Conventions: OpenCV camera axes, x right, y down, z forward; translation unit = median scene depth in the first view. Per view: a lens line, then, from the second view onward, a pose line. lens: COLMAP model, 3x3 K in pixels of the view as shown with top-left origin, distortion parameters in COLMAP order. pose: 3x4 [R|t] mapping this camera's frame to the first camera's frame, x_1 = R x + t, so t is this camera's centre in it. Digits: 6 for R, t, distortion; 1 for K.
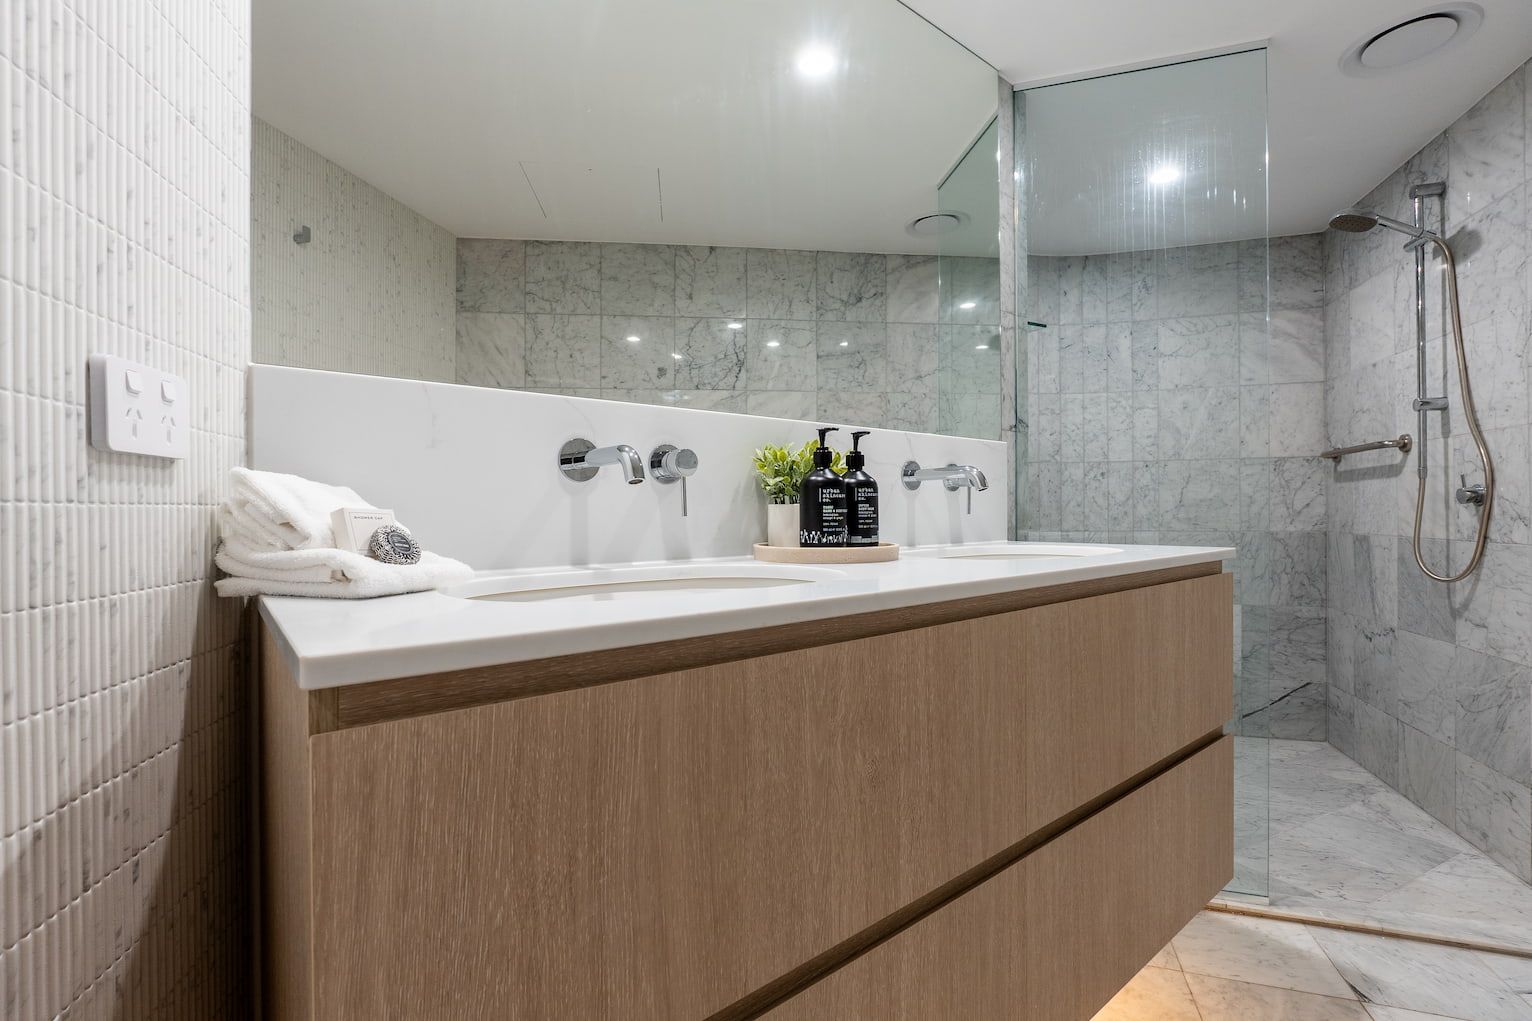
lens RADIAL K [[688.3, 0, 765.5], [0, 688.3, 510.2], [0, 0, 1]] dist [-0.007597, -0.000038]
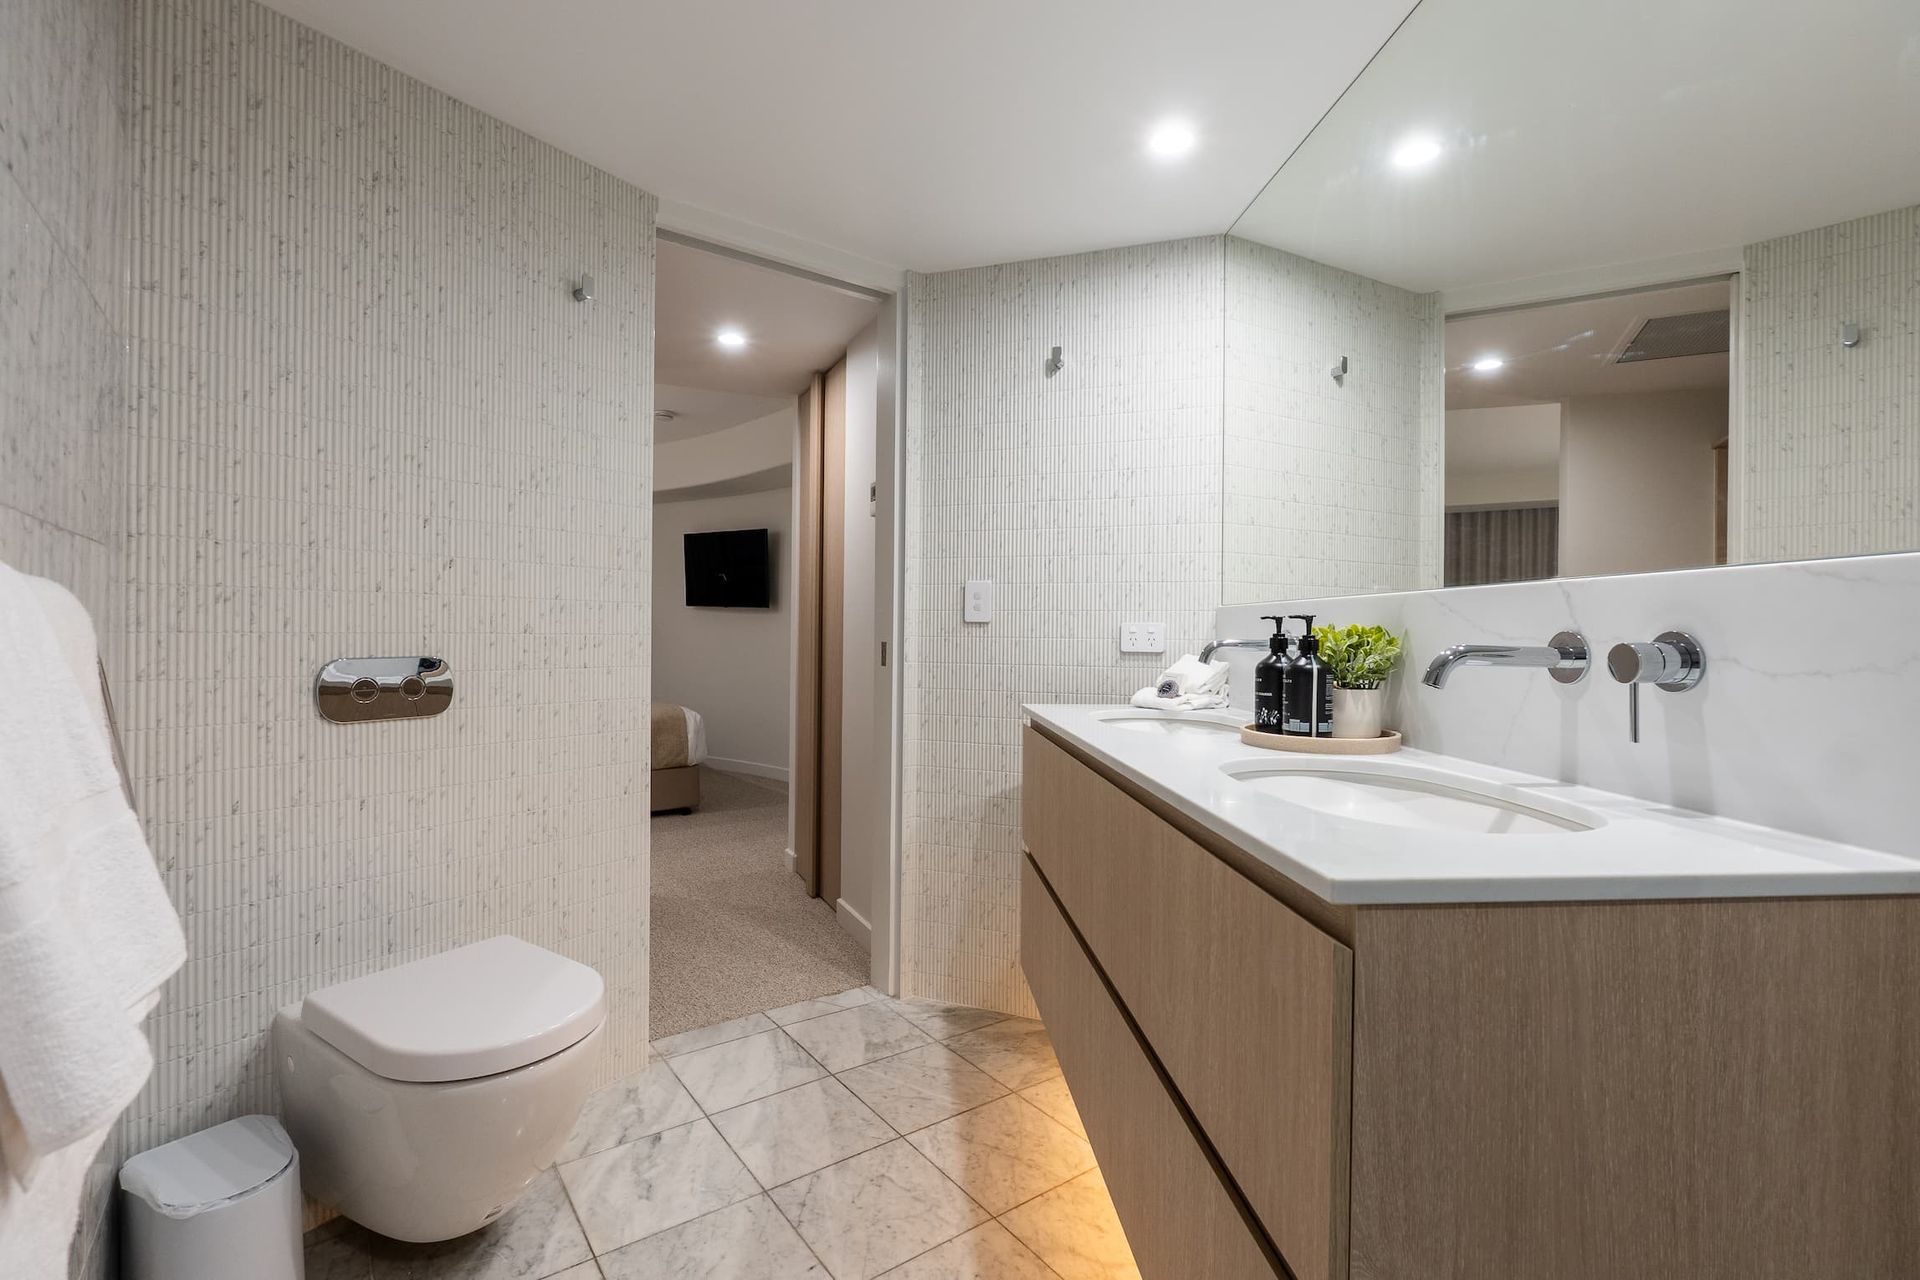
lens RADIAL K [[862.6, 0, 962.3], [0, 862.6, 637.2], [0, 0, 1]] dist [-0.007597, -0.000038]
pose [[-0.565817, 0.005332, -0.824514, 0.812519], [-0.003299, 0.999956, 0.008730, -0.054006], [0.824524, 0.007660, -0.565775, 0.753044]]
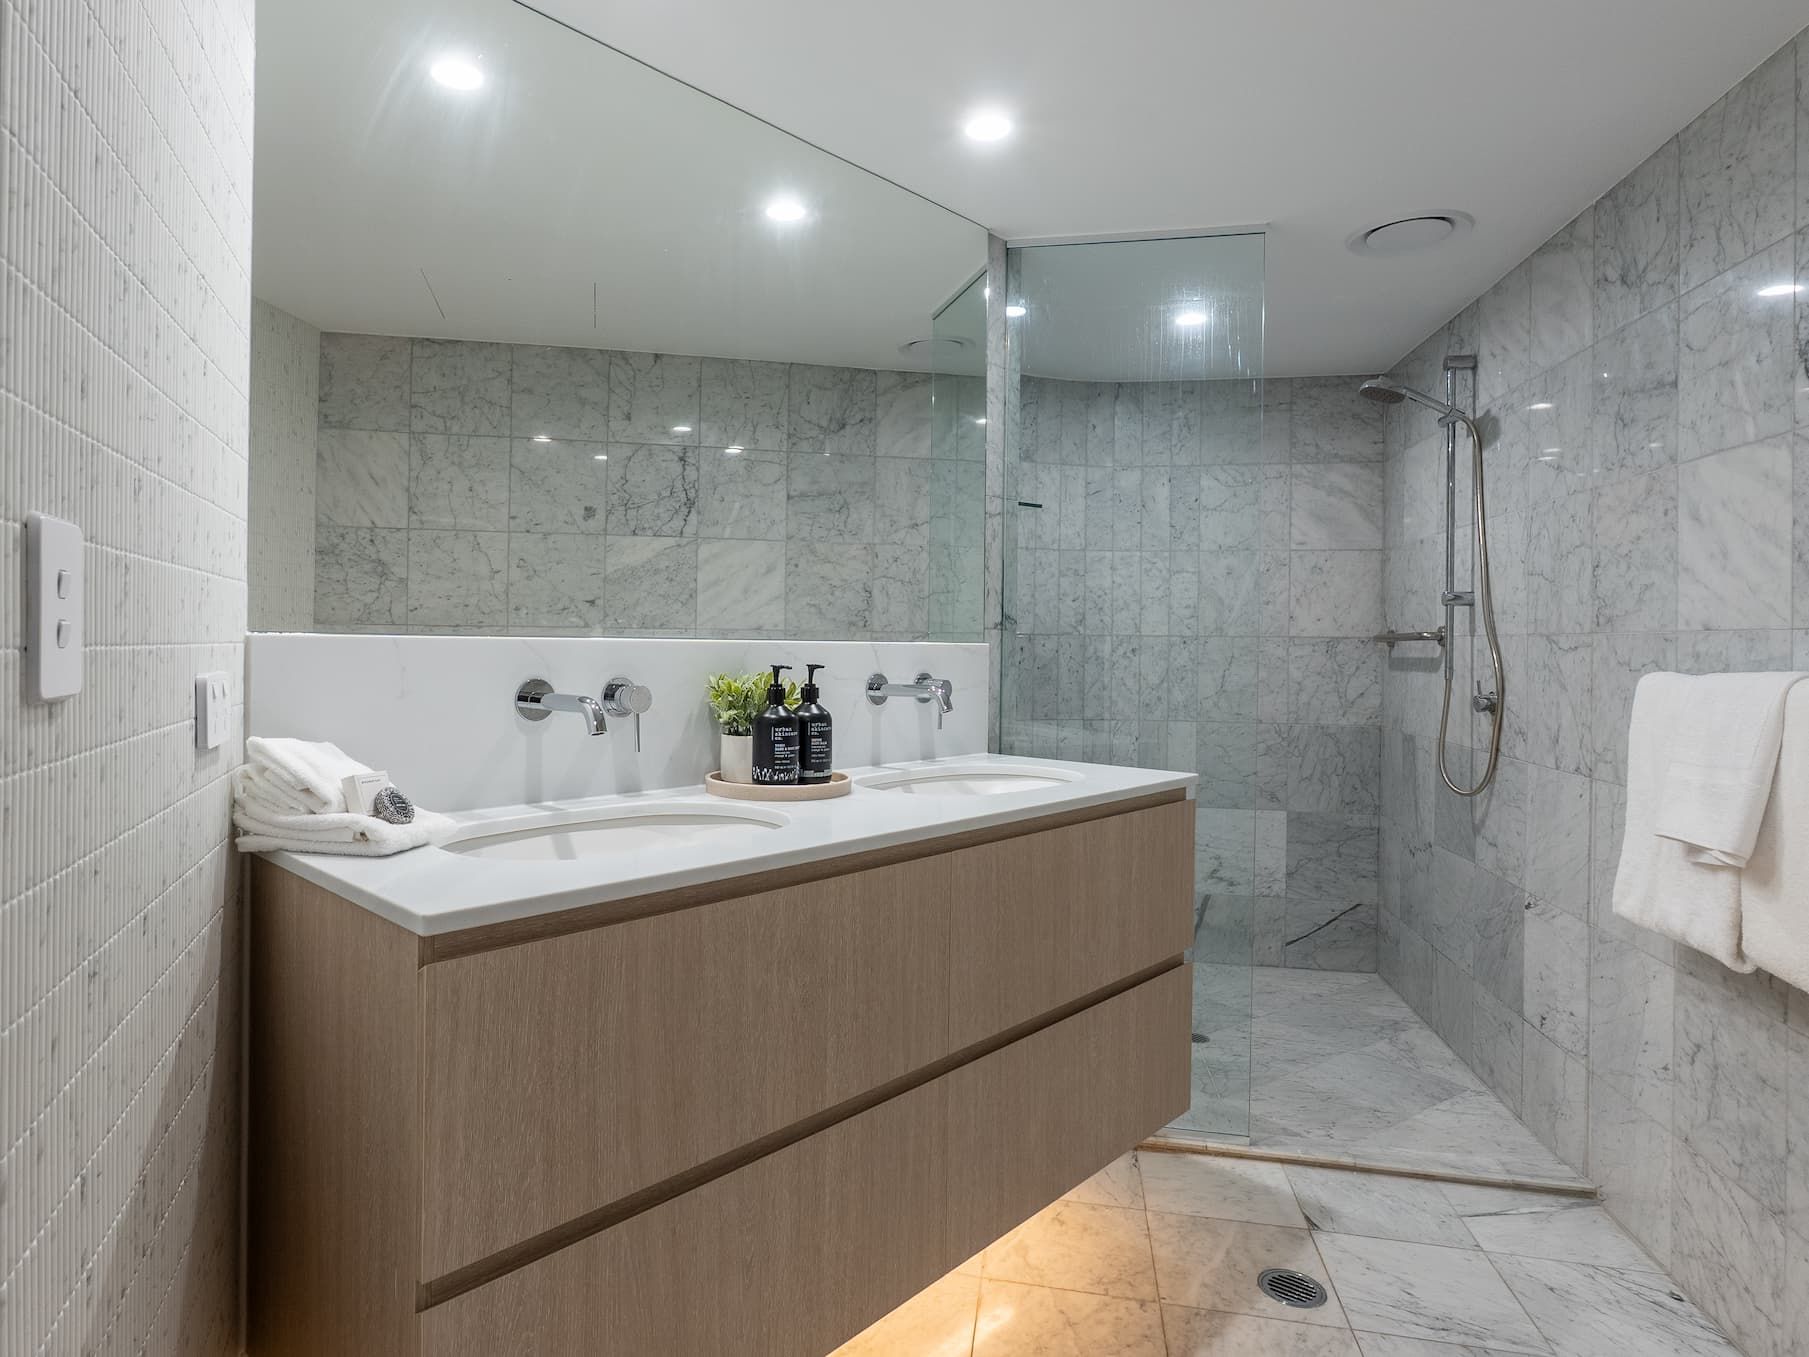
lens RADIAL K [[1032.8, 0, 824.2], [0, 1032.8, 643.6], [0, 0, 1]] dist [-0.009217, 0.002053]
pose [[0.994705, 0.017938, 0.101195, -0.001244], [-0.018131, 0.999835, 0.000982, -0.085564], [-0.101161, -0.002811, 0.994866, -0.288426]]
